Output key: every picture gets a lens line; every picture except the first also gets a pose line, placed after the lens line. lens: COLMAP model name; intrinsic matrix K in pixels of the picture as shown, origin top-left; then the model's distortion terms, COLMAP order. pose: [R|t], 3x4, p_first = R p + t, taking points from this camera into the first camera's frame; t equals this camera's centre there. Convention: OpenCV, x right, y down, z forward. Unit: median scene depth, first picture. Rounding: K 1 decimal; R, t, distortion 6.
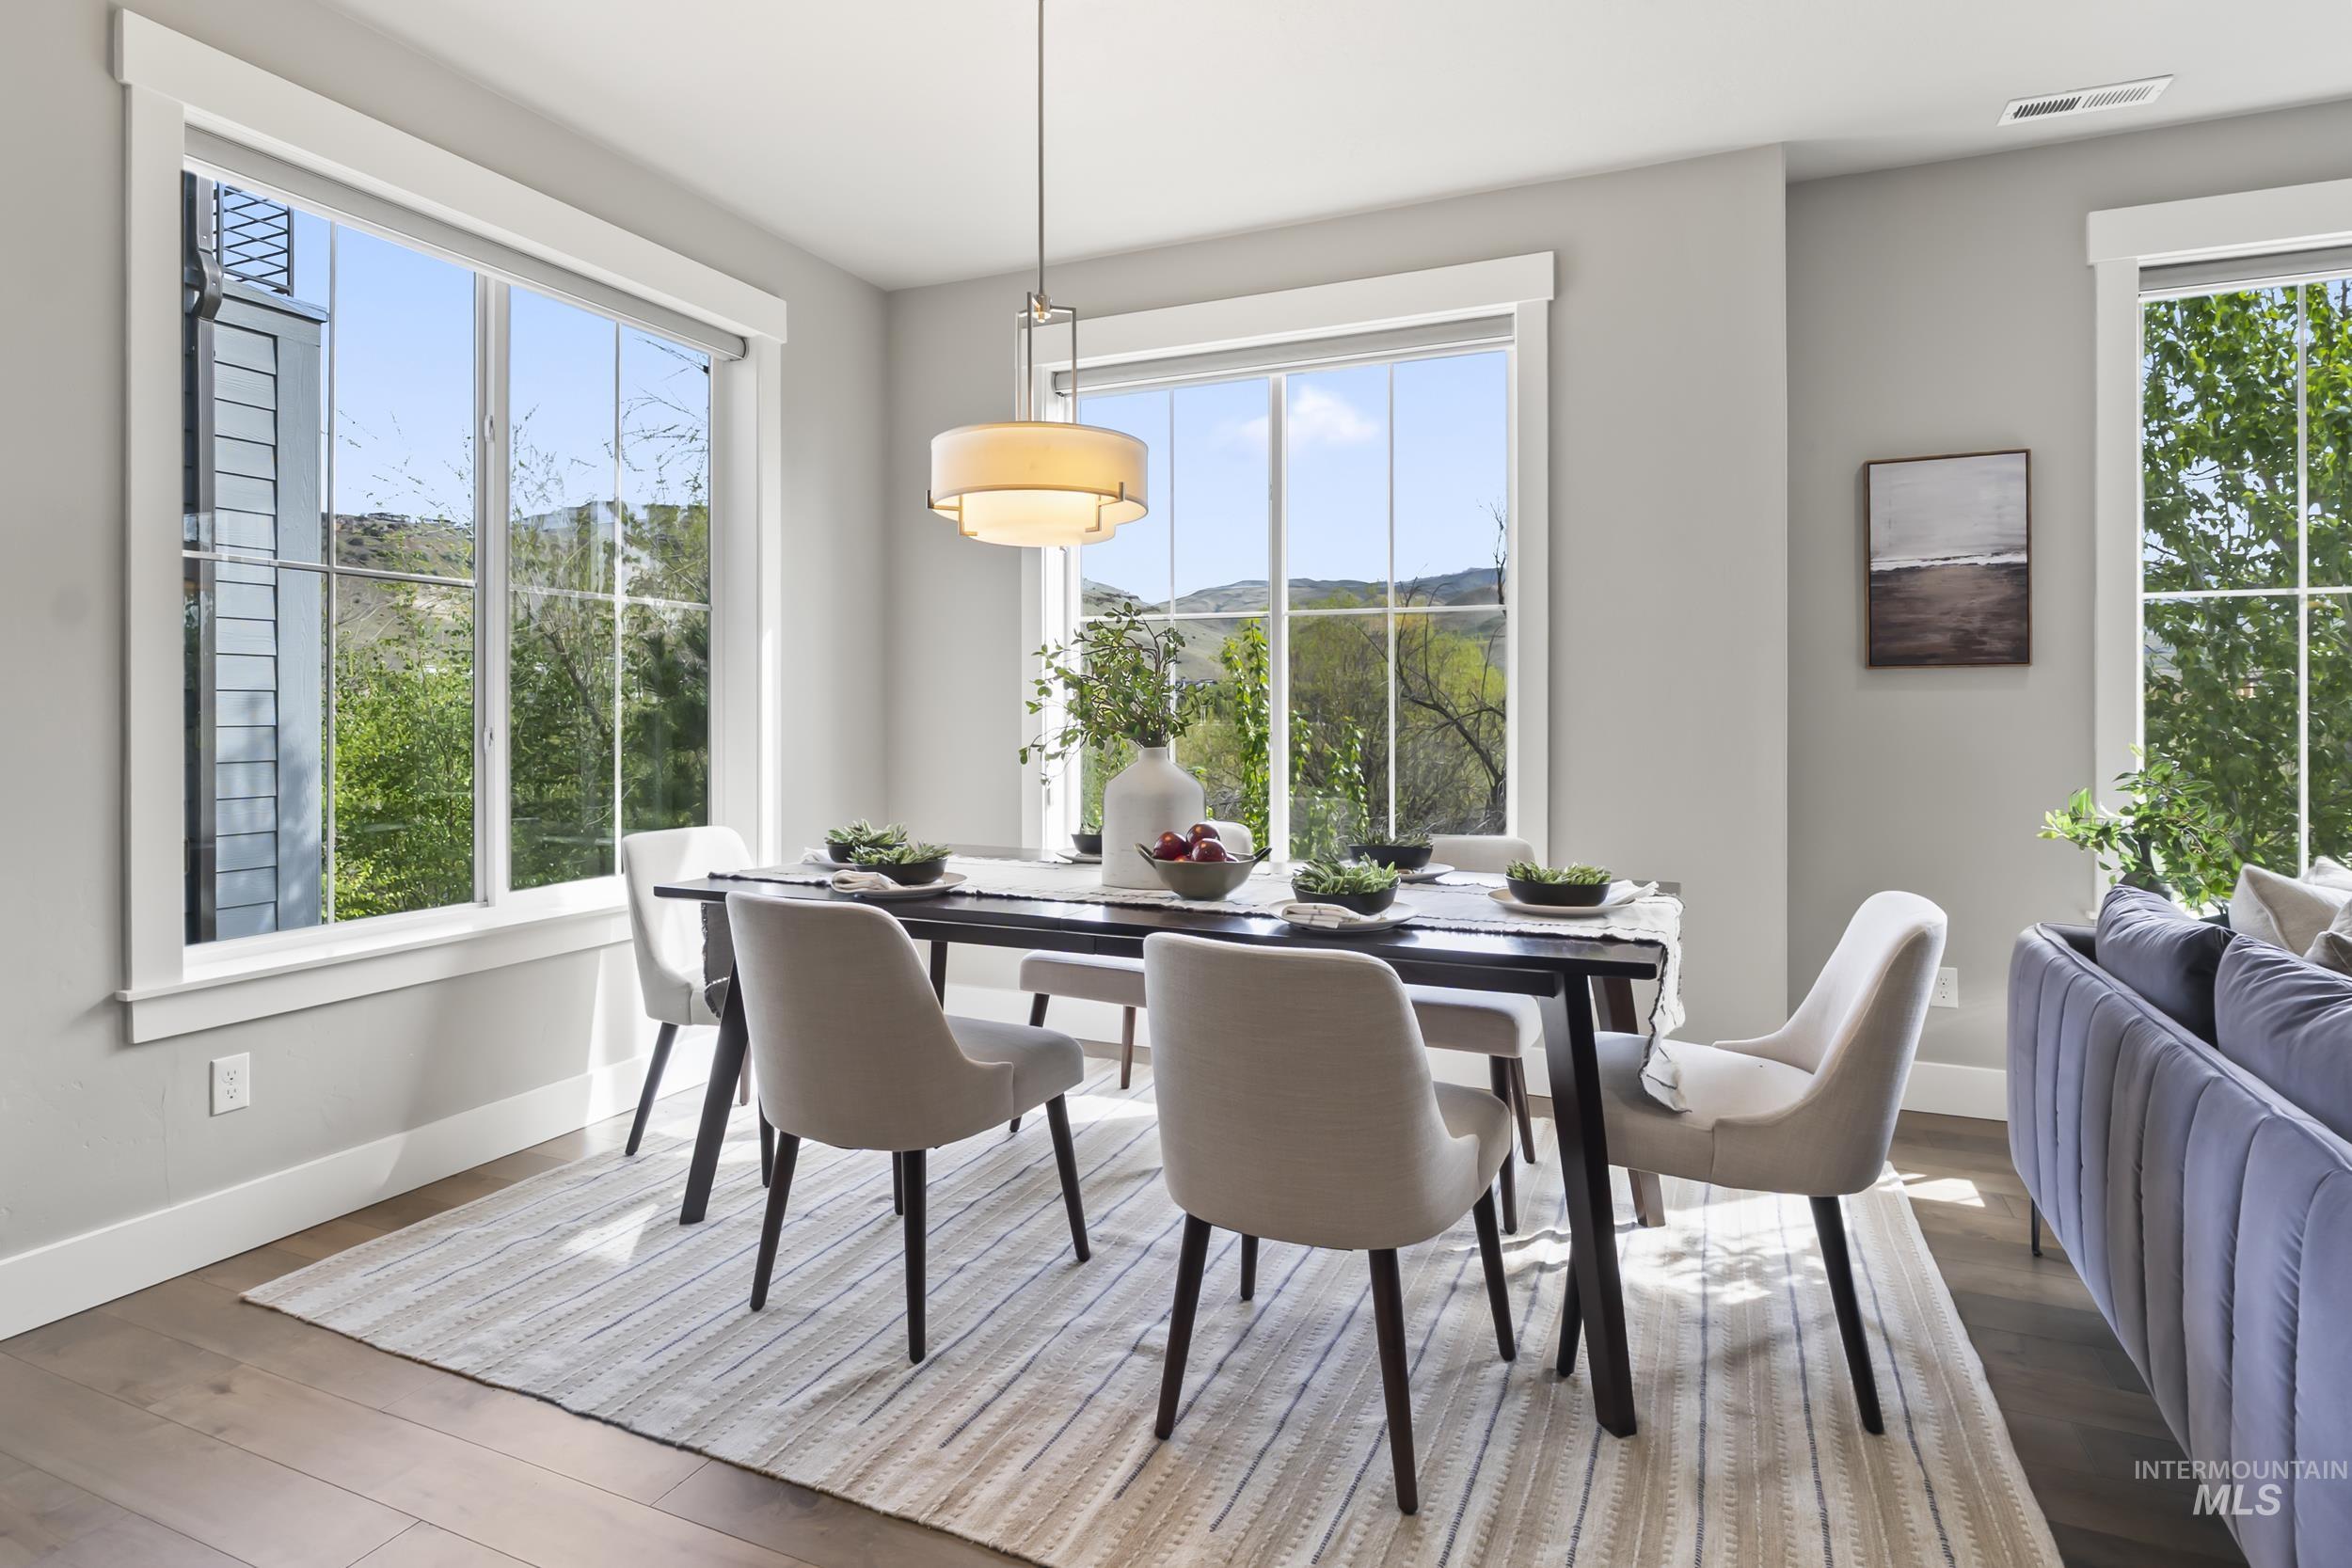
lens RADIAL K [[1162.8, 0, 1234.3], [0, 1162.8, 721.4], [0, 0, 1]] dist [0.008609, -0.009847]
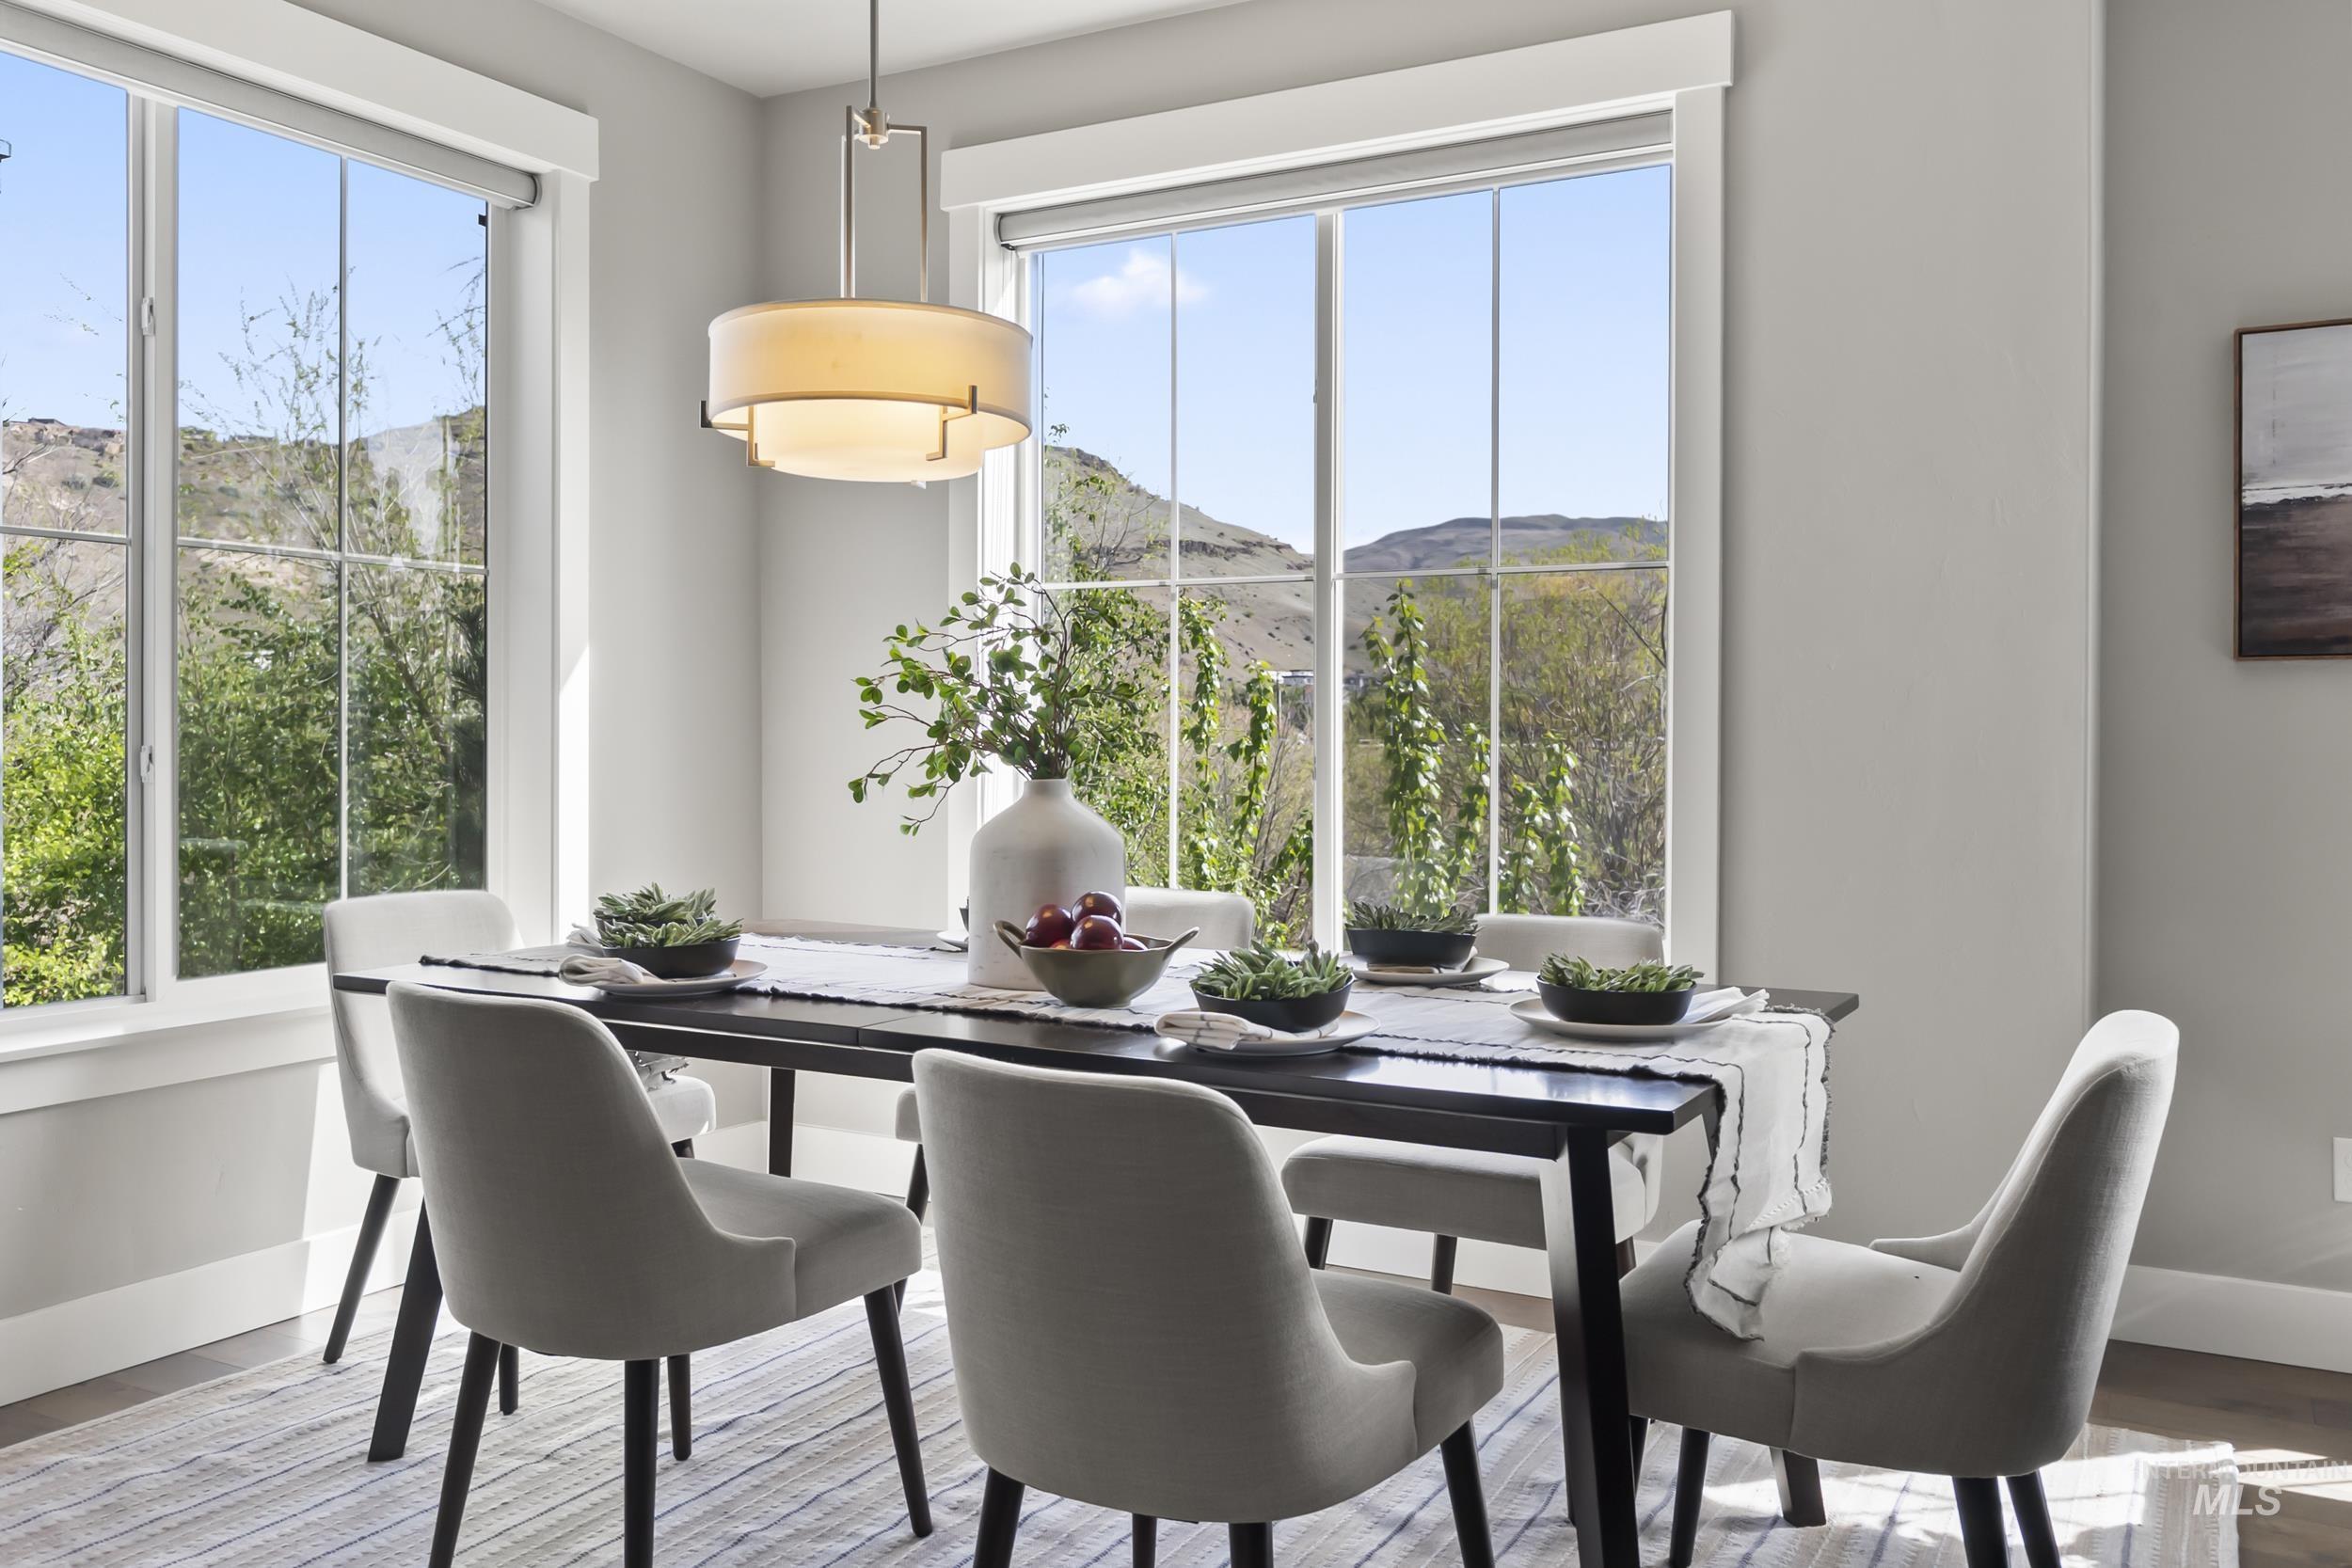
lens RADIAL K [[1807.8, 0, 1247.7], [0, 1807.8, 747.9], [0, 0, 1]] dist [0.009190, -0.002635]
pose [[0.995883, 0.004054, -0.090555, 0.144408], [-0.003689, 0.999984, 0.004197, -0.000406], [0.090571, -0.003846, 0.995883, -0.028453]]
